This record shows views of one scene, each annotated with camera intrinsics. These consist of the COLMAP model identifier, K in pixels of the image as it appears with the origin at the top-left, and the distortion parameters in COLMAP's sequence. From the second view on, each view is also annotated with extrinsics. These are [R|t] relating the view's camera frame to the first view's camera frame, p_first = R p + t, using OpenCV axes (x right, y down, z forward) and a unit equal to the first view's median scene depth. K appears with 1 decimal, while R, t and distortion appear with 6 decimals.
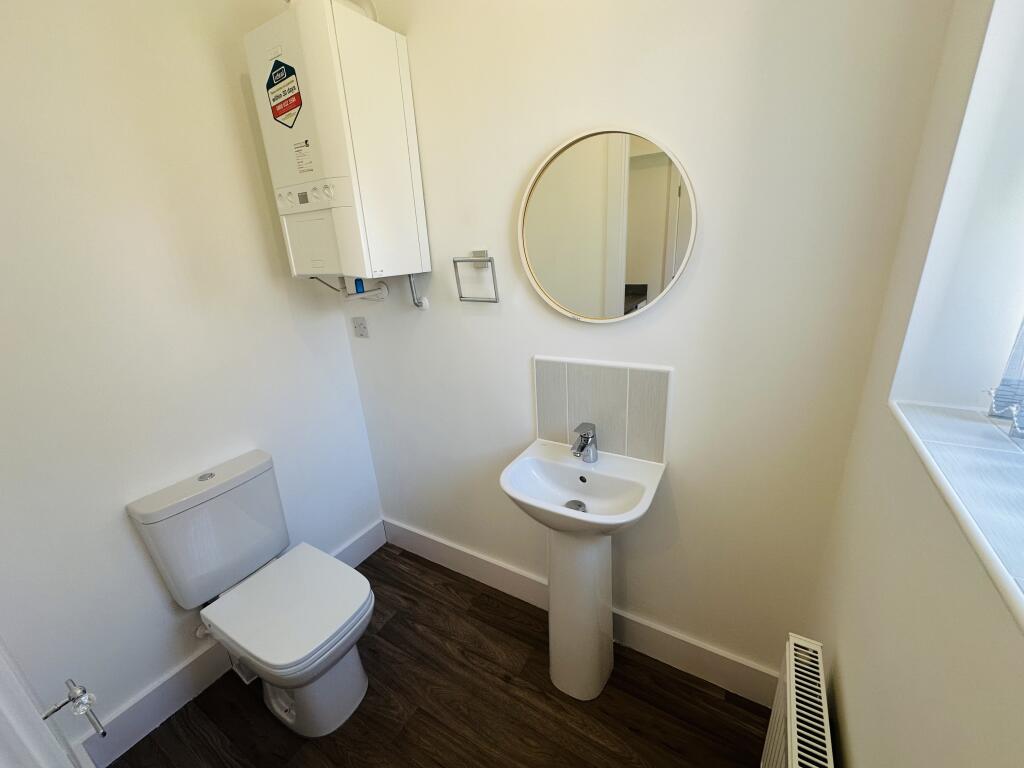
lens RADIAL K [[414.4, 0, 512.6], [0, 414.4, 386.9], [0, 0, 1]] dist [0.002868, 0.000128]
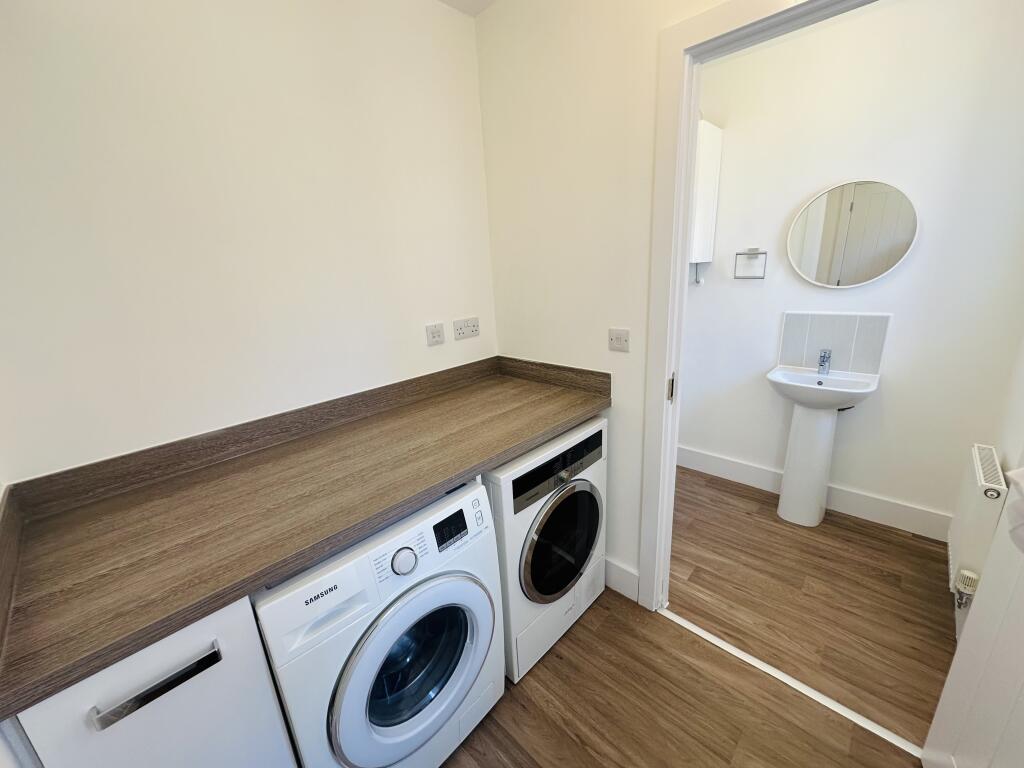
lens RADIAL K [[414.4, 0, 512.1], [0, 414.4, 384.3], [0, 0, 1]] dist [0.002868, 0.000128]
pose [[0.972733, 0.069296, -0.221336, -0.620480], [-0.078315, 0.996408, -0.032222, 0.354688], [0.218308, 0.048678, 0.974665, -0.834129]]
